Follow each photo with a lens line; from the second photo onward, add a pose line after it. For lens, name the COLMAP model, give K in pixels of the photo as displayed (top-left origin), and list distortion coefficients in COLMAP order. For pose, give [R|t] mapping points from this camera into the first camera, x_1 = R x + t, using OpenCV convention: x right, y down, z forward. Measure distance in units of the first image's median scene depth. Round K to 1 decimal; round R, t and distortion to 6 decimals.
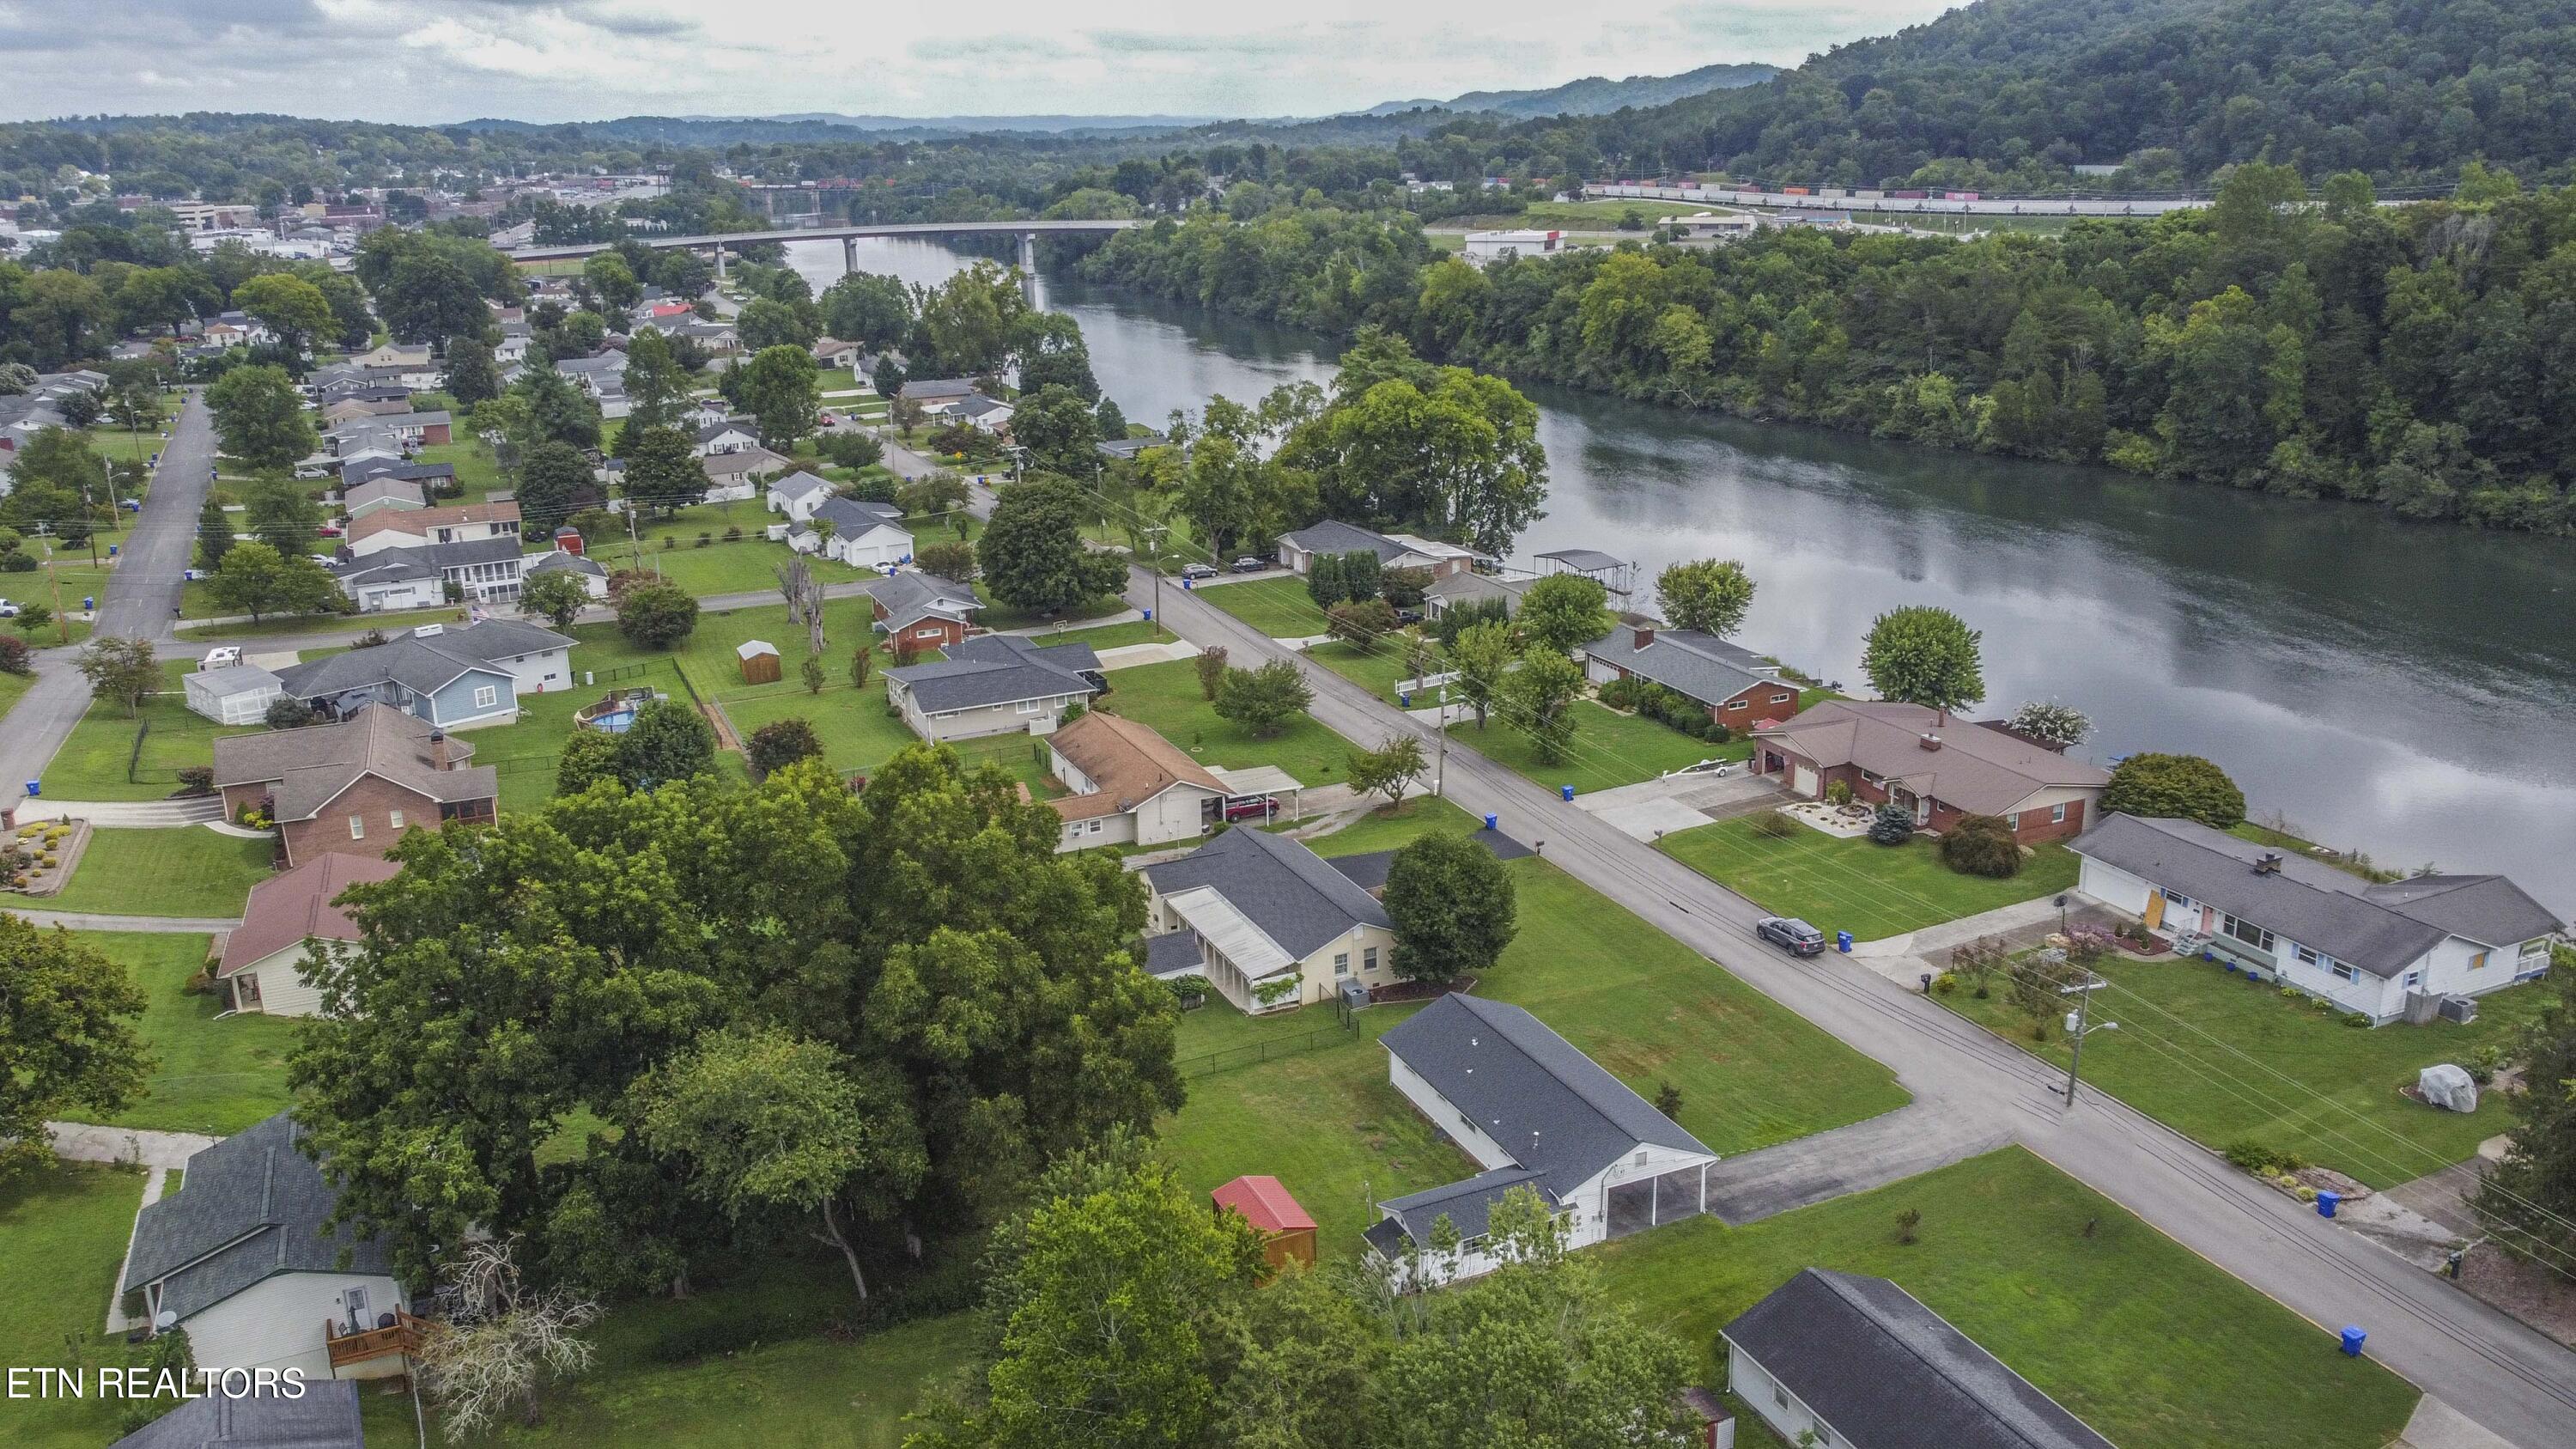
lens RADIAL K [[1952.7, 0, 1278.8], [0, 1952.7, 715.6], [0, 0, 1]] dist [0.001990, -0.001368]
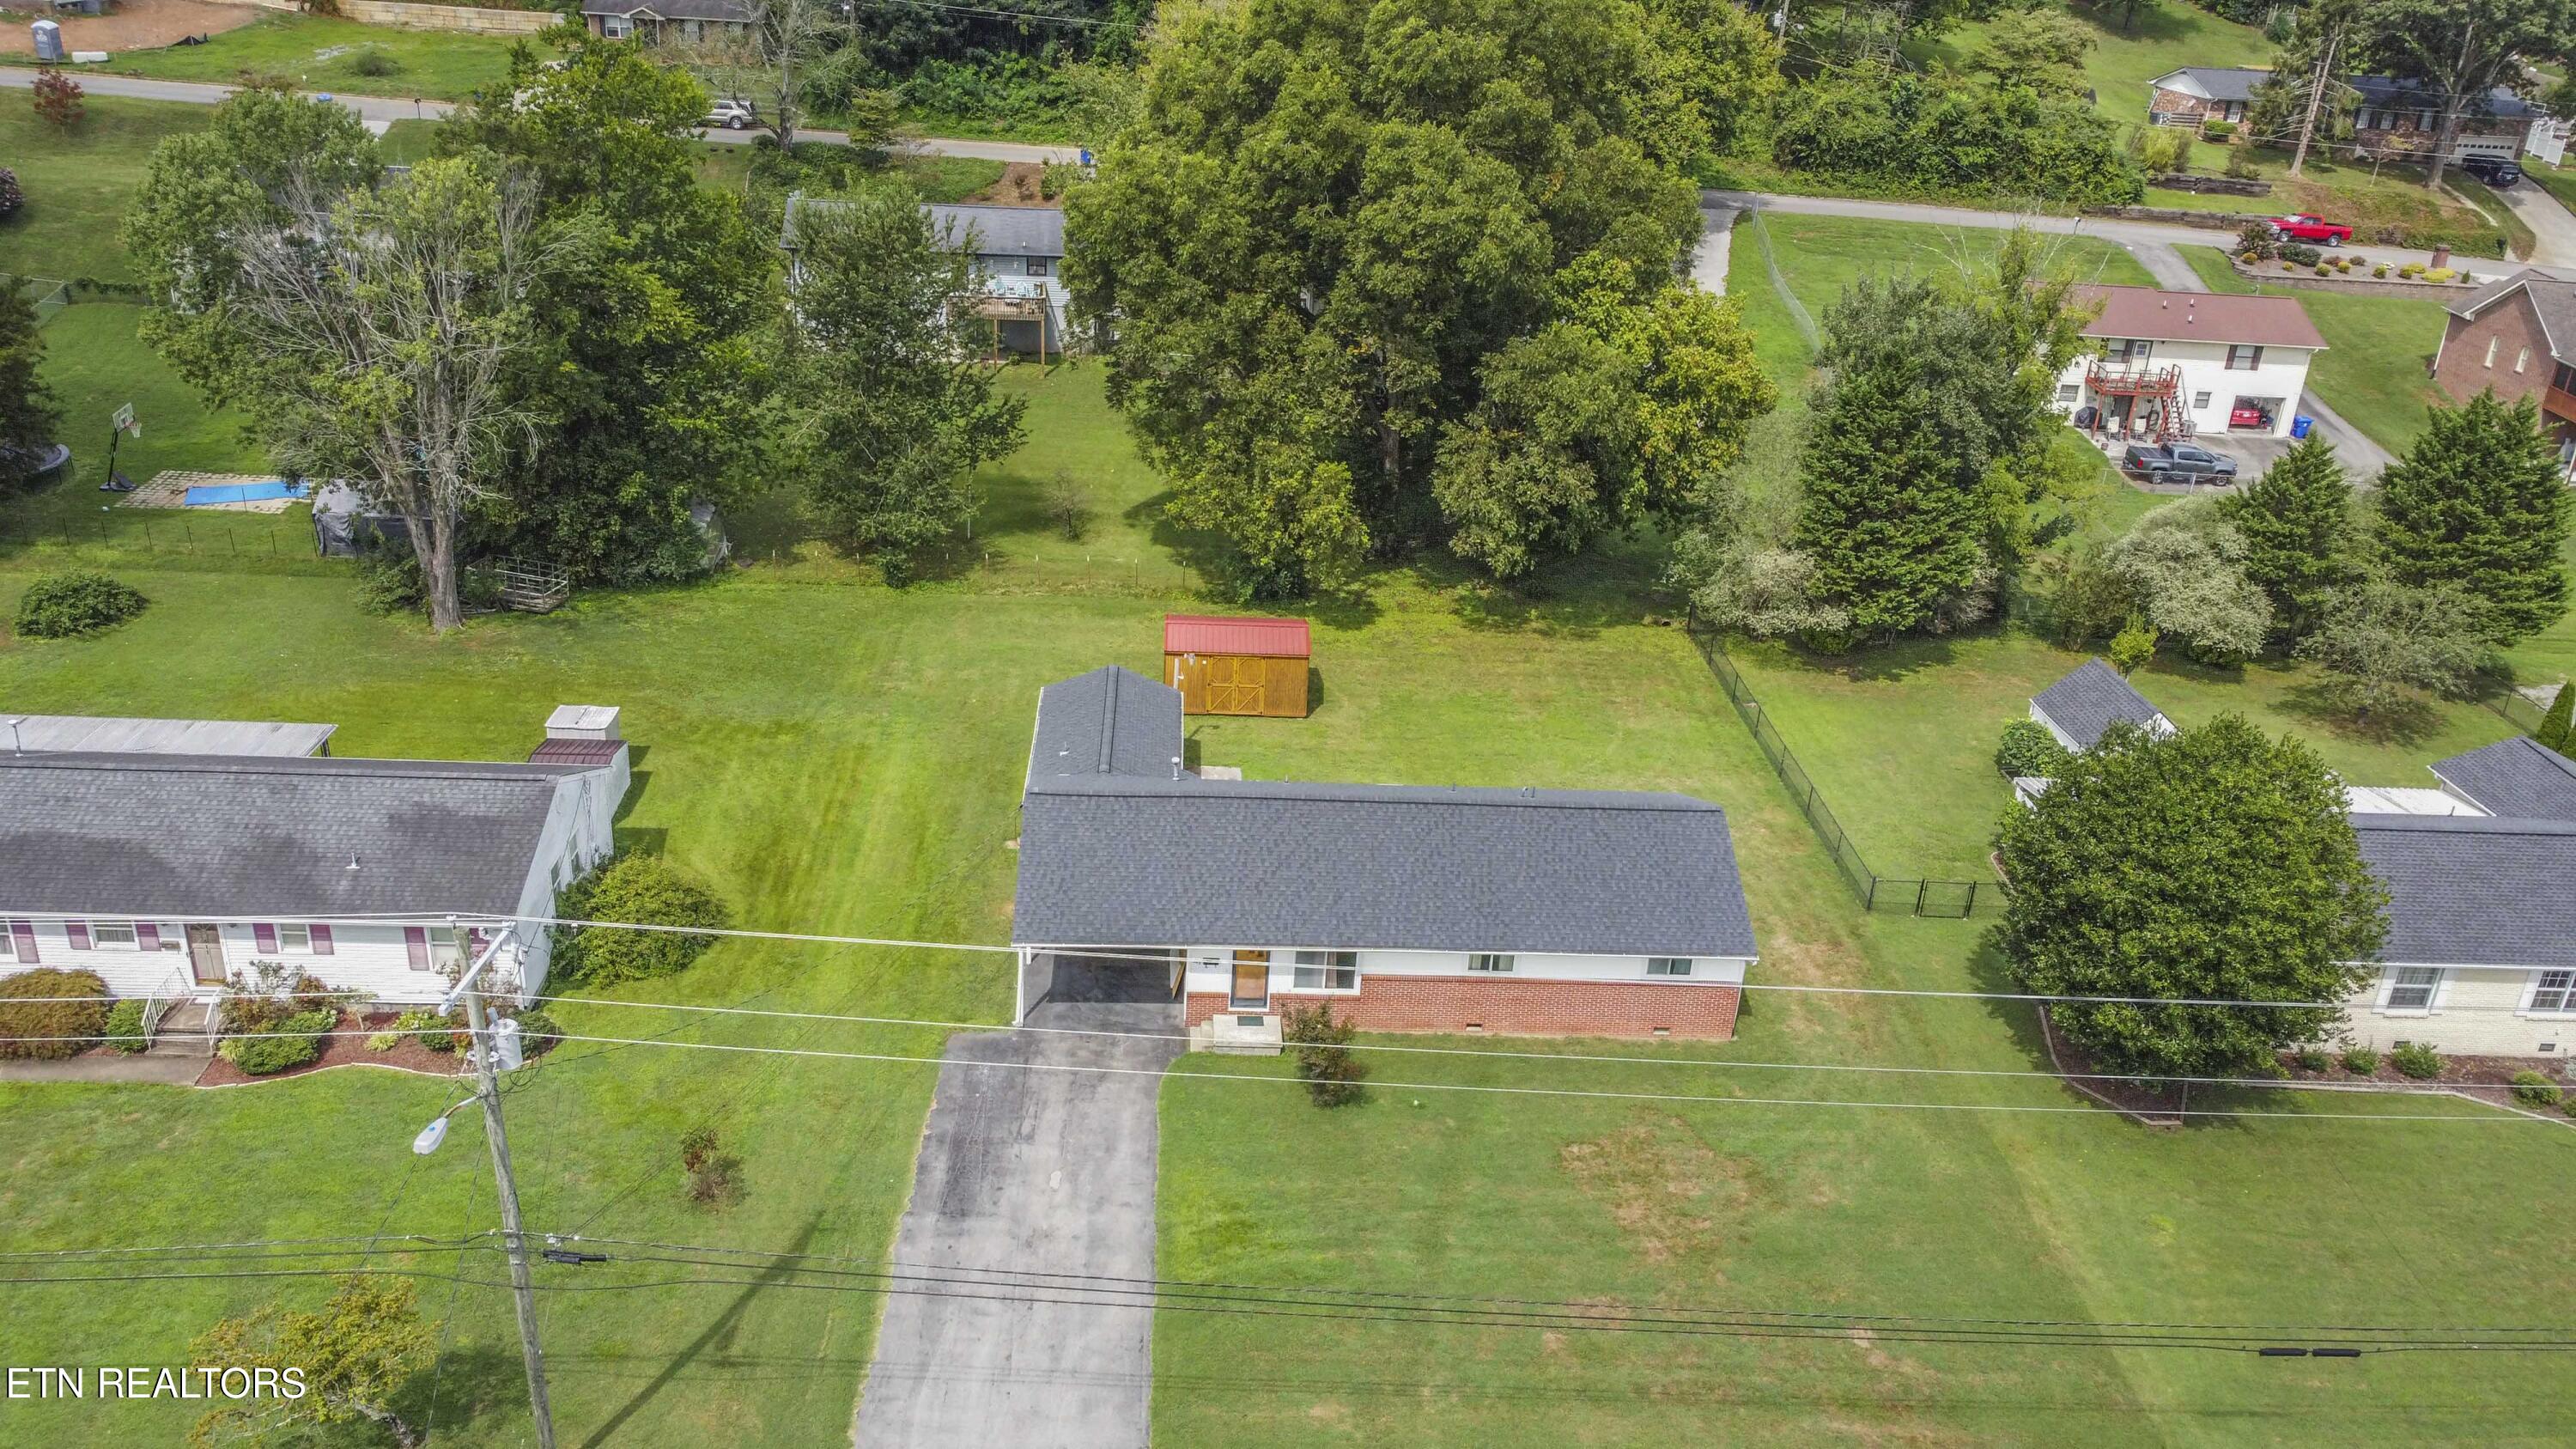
lens RADIAL K [[1952.7, 0, 1278.8], [0, 1952.7, 715.6], [0, 0, 1]] dist [0.001990, -0.001368]
pose [[-0.369134, 0.390555, -0.843331, 0.351819], [-0.313137, 0.802092, 0.508520, -0.058872], [0.875034, 0.451791, -0.173783, 0.652674]]
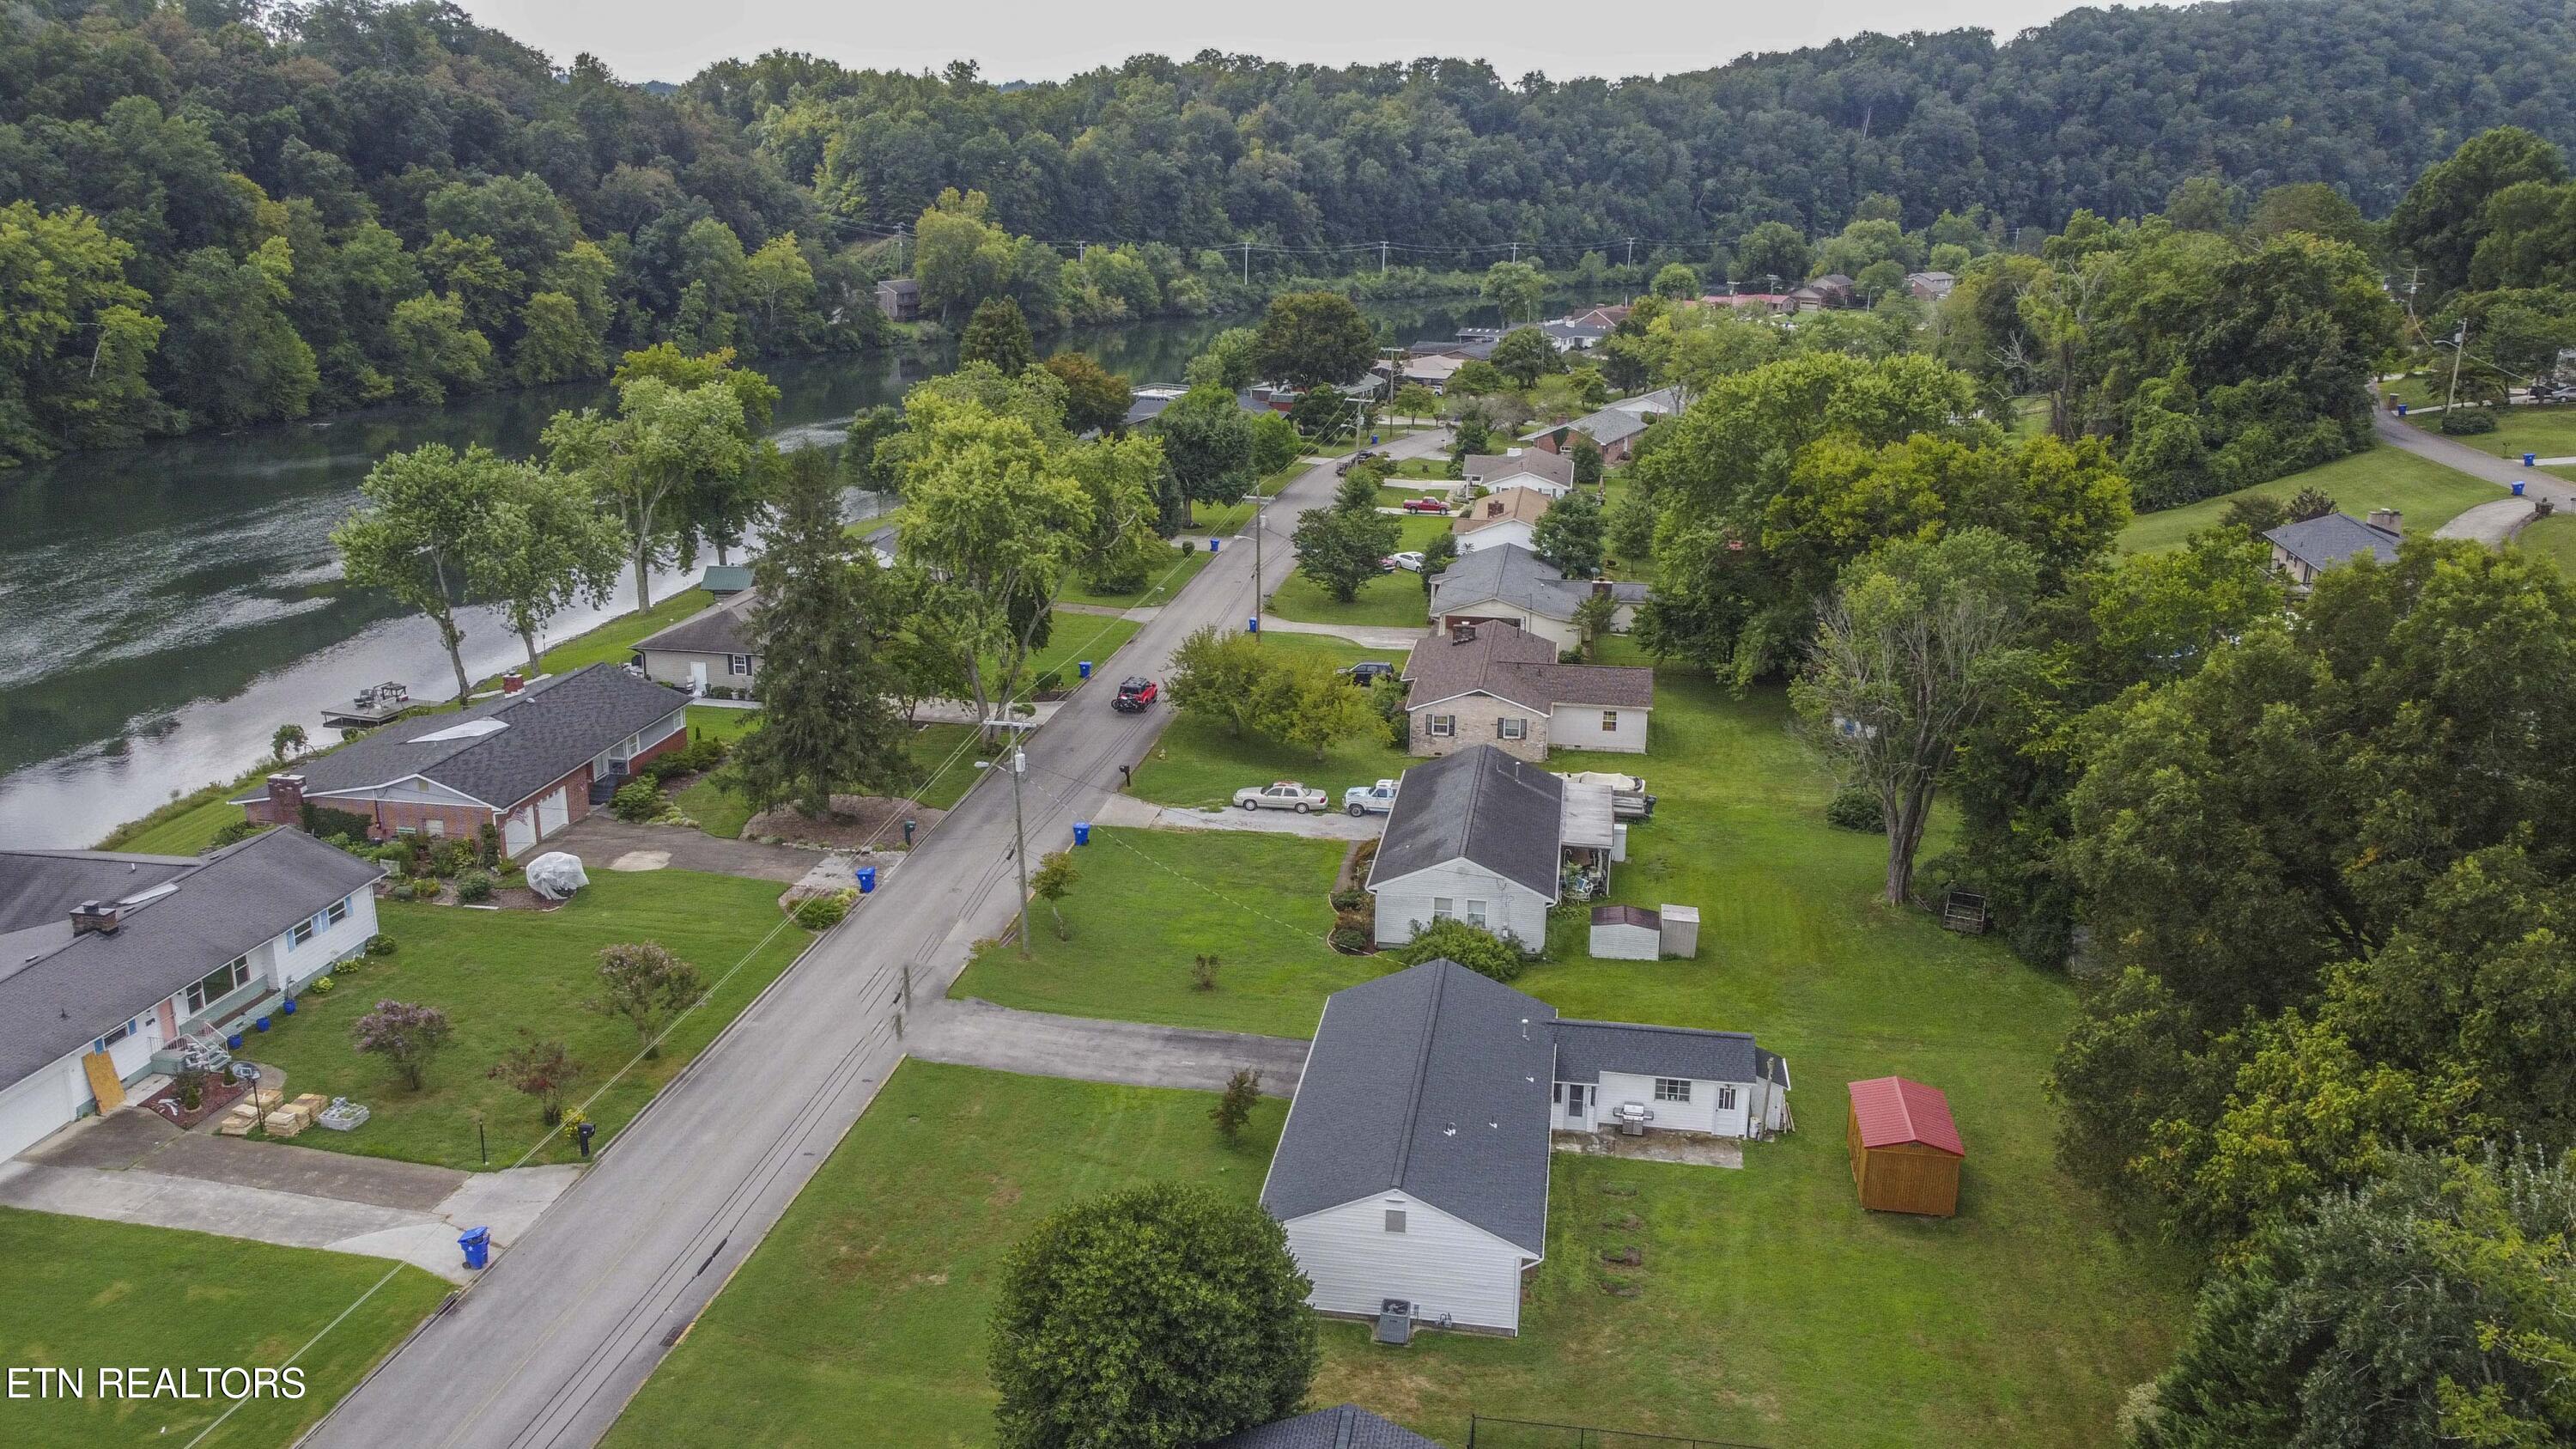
lens RADIAL K [[1952.7, 0, 1278.8], [0, 1952.7, 715.6], [0, 0, 1]] dist [0.001990, -0.001368]
pose [[-0.836147, -0.128029, 0.533353, -0.108131], [0.171549, 0.862555, 0.475993, -0.161111], [-0.520988, 0.489496, -0.699260, 0.893941]]
